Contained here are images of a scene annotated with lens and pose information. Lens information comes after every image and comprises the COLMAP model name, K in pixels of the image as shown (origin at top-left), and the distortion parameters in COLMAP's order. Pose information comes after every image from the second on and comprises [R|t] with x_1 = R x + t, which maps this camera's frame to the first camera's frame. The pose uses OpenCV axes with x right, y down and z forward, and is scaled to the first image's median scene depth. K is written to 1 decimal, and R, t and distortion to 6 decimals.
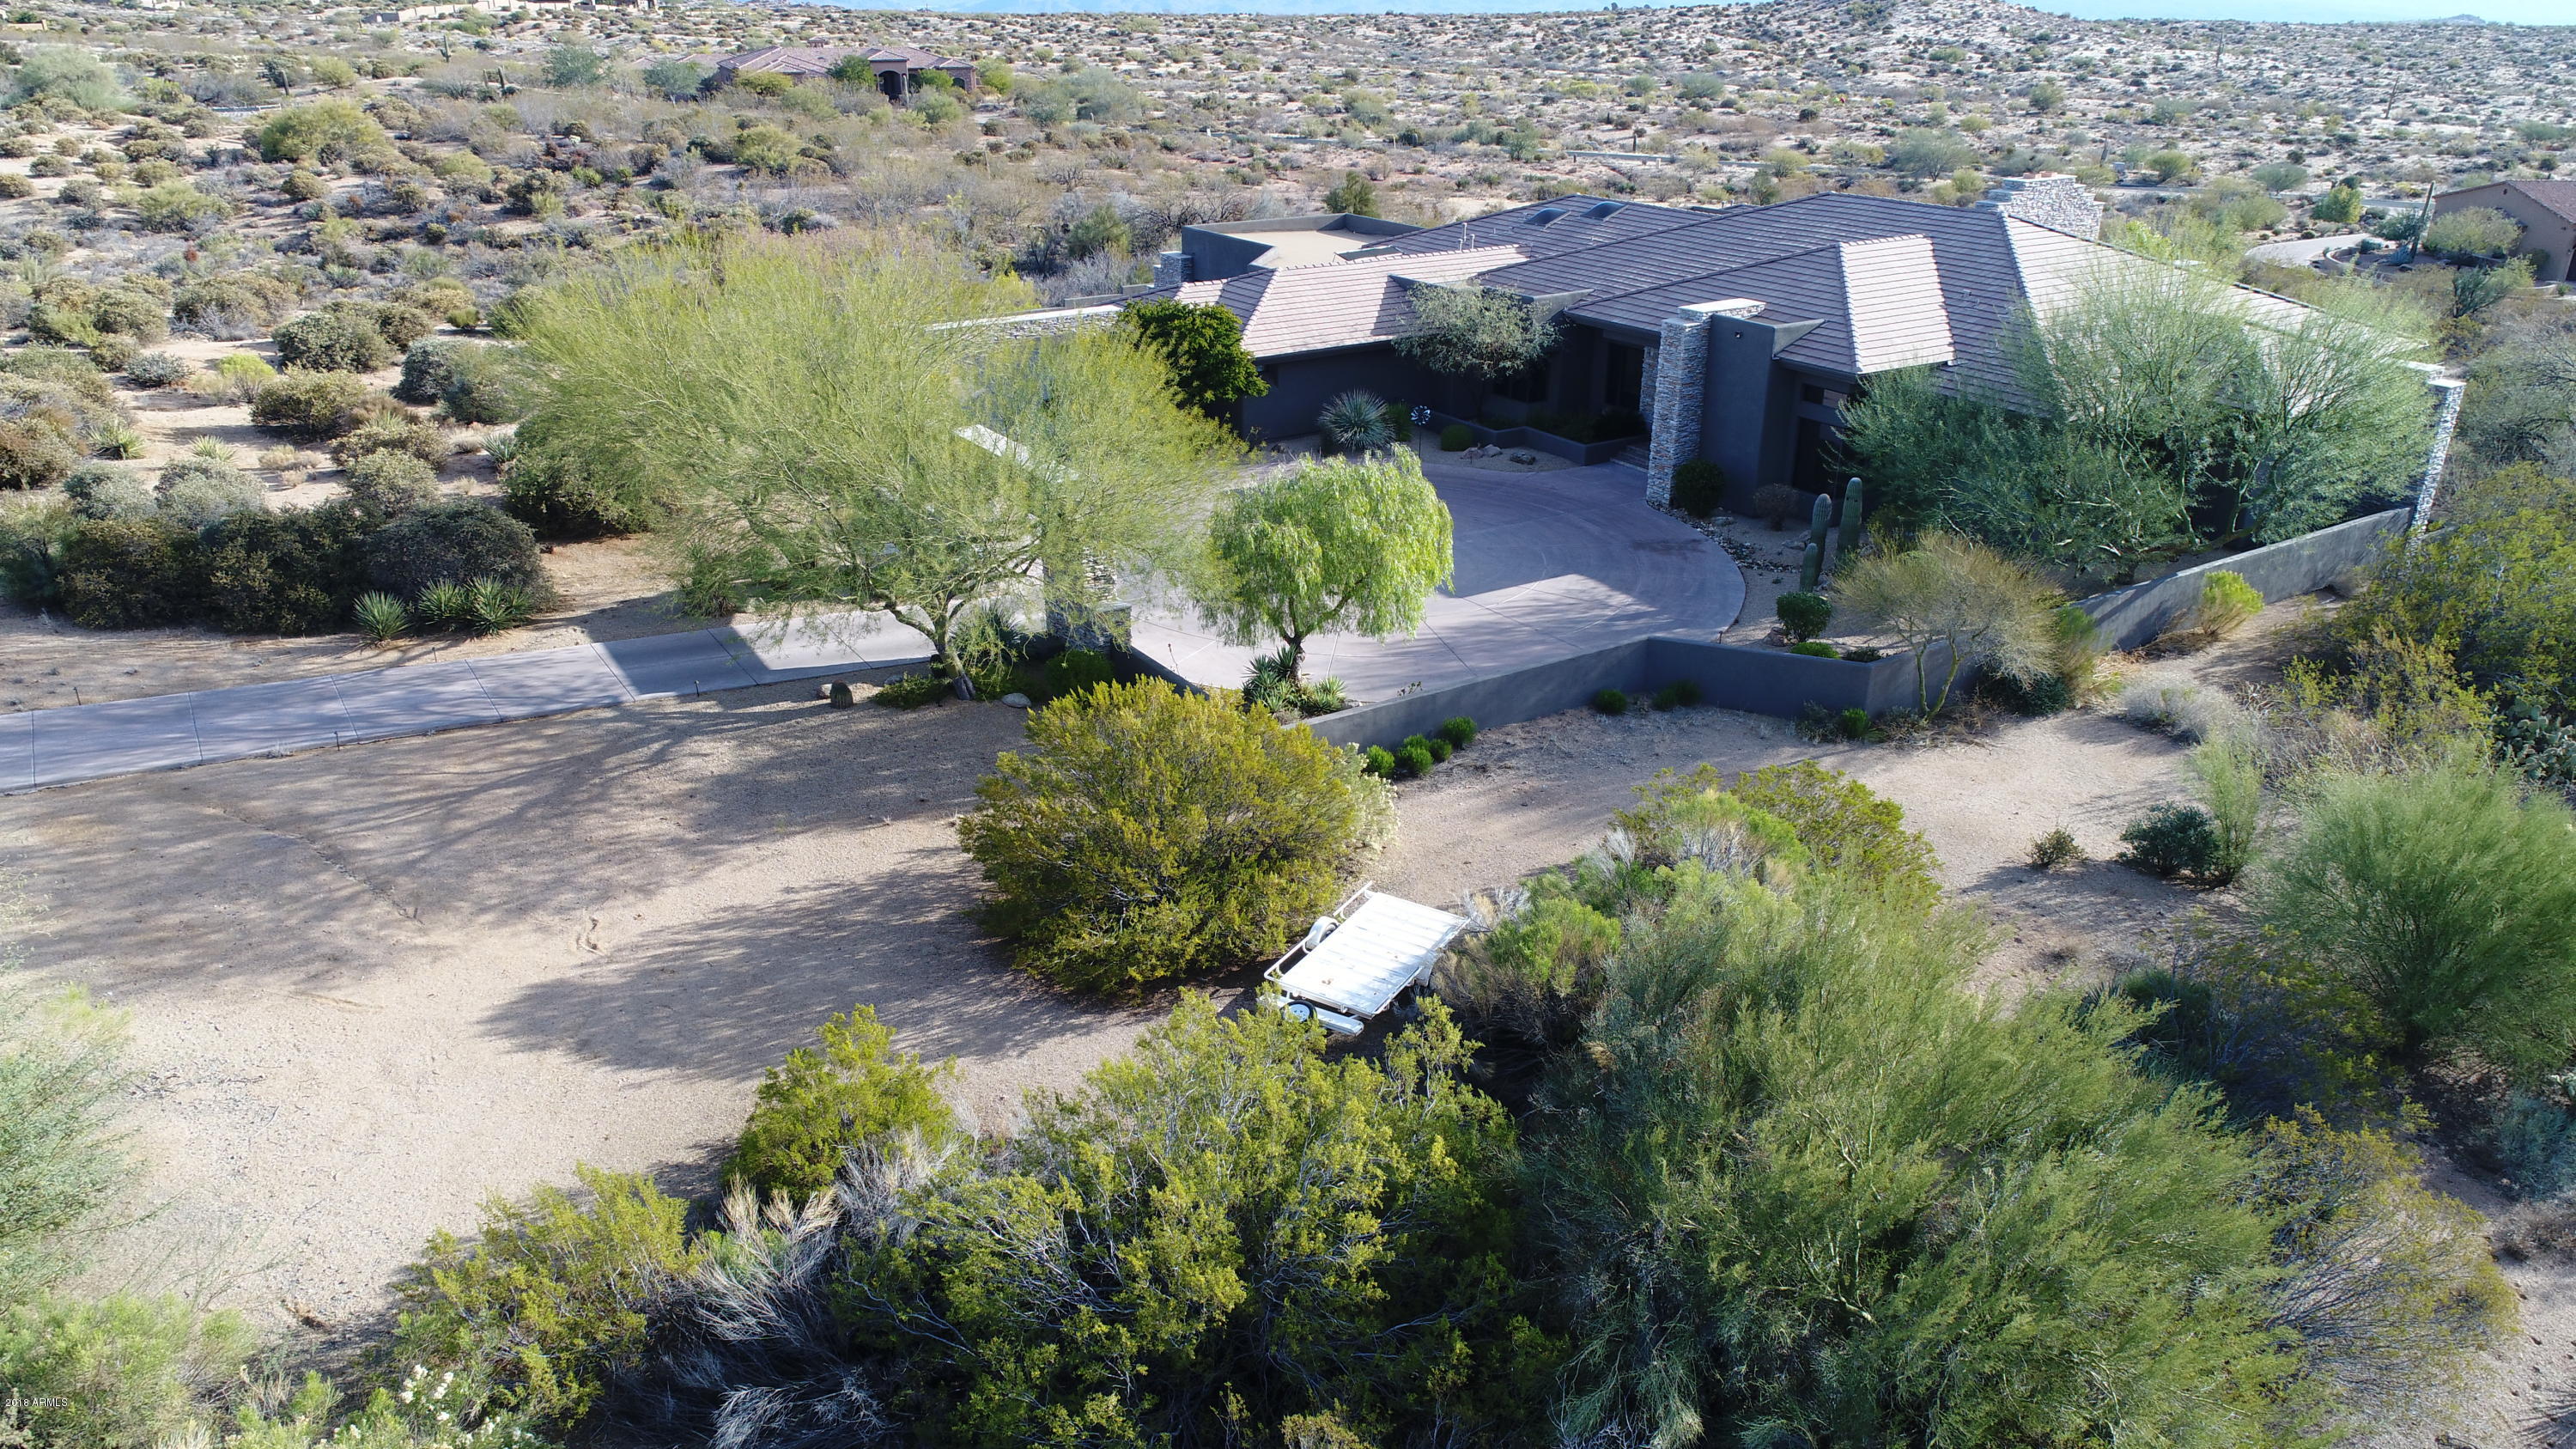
lens RADIAL K [[1689.3, 0, 1276.4], [0, 1689.3, 727.3], [0, 0, 1]] dist [-0.002818, -0.000318]
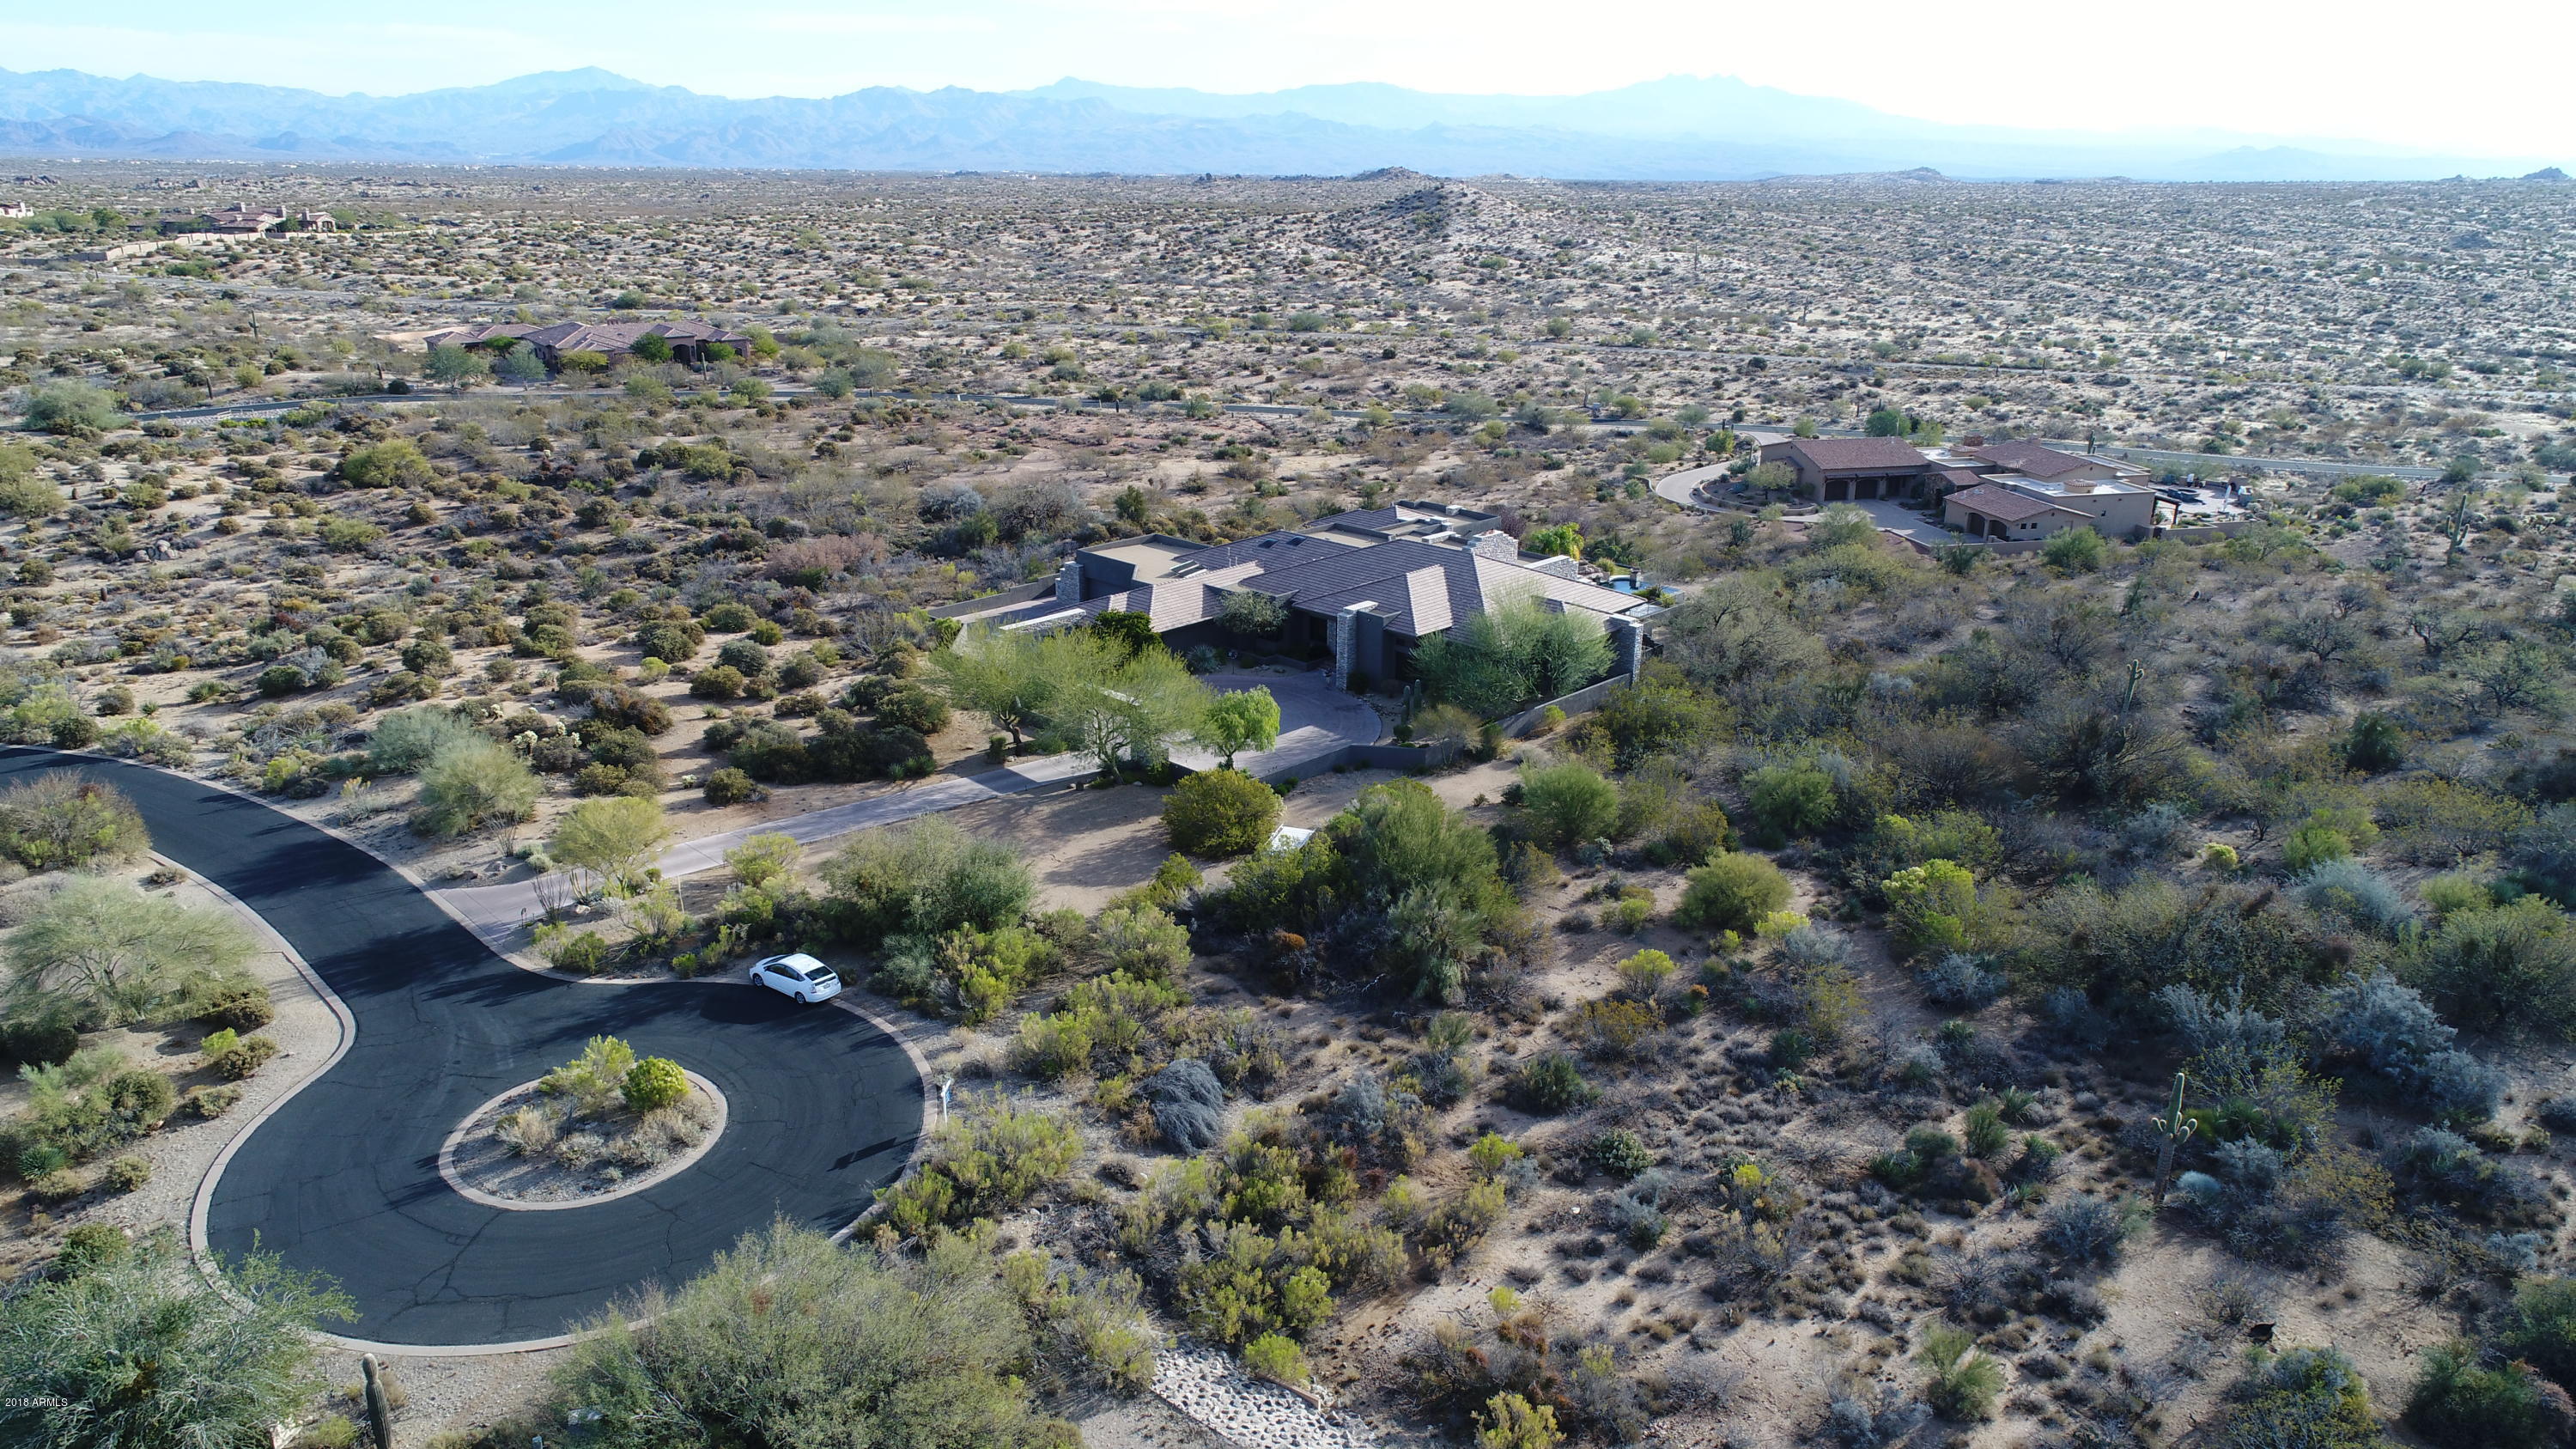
lens RADIAL K [[1689.3, 0, 1290.2], [0, 1689.3, 721.8], [0, 0, 1]] dist [-0.002818, -0.000318]
pose [[0.973302, -0.069844, 0.218645, -0.294266], [0.086983, 0.993765, -0.069757, 0.057507], [-0.212409, 0.086913, 0.973308, -1.034589]]
